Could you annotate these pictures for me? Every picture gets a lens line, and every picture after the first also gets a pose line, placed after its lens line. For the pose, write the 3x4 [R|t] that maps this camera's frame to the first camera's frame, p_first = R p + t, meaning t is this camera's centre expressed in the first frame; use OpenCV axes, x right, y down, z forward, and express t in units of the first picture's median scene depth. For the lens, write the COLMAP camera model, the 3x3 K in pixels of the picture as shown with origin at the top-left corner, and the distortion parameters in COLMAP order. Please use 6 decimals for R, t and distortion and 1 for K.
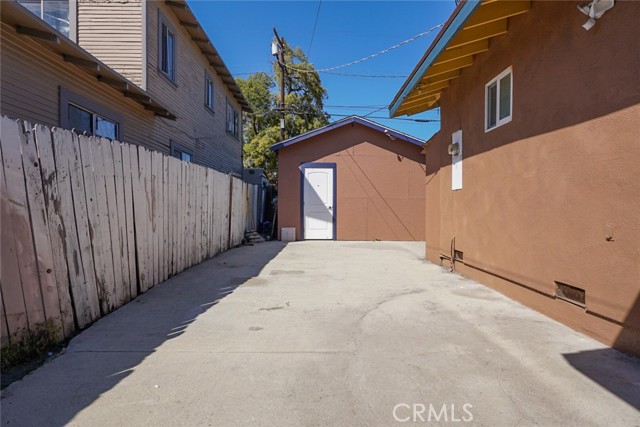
lens RADIAL K [[332.8, 0, 320.9], [0, 332.8, 211.7], [0, 0, 1]] dist [-0.002858, -0.000452]
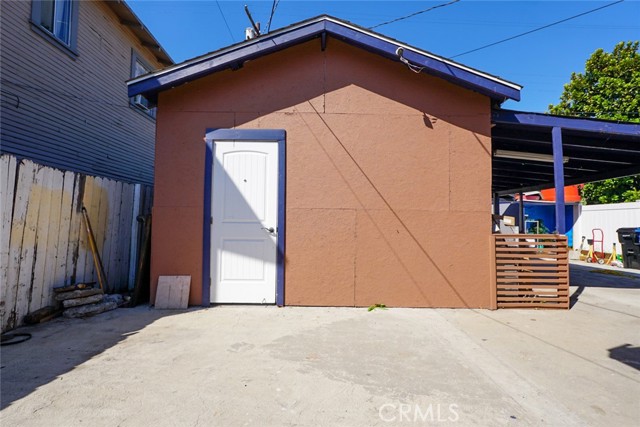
lens RADIAL K [[312.3, 0, 320.5], [0, 312.3, 215.2], [0, 0, 1]] dist [-0.003345, 0.000128]
pose [[0.999925, 0.007749, 0.009506, 0.088753], [-0.007280, 0.998799, -0.048459, -0.012971], [-0.009870, 0.048386, 0.998780, 0.587569]]
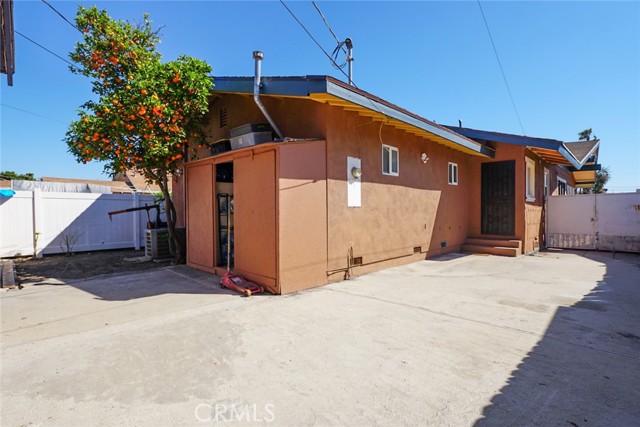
lens RADIAL K [[312.3, 0, 320.9], [0, 312.3, 214.1], [0, 0, 1]] dist [-0.003345, 0.000128]
pose [[-0.718805, 0.000061, 0.695212, -0.138649], [0.016206, 0.999730, 0.016669, -0.030124], [-0.695023, 0.023248, -0.718611, 0.943169]]
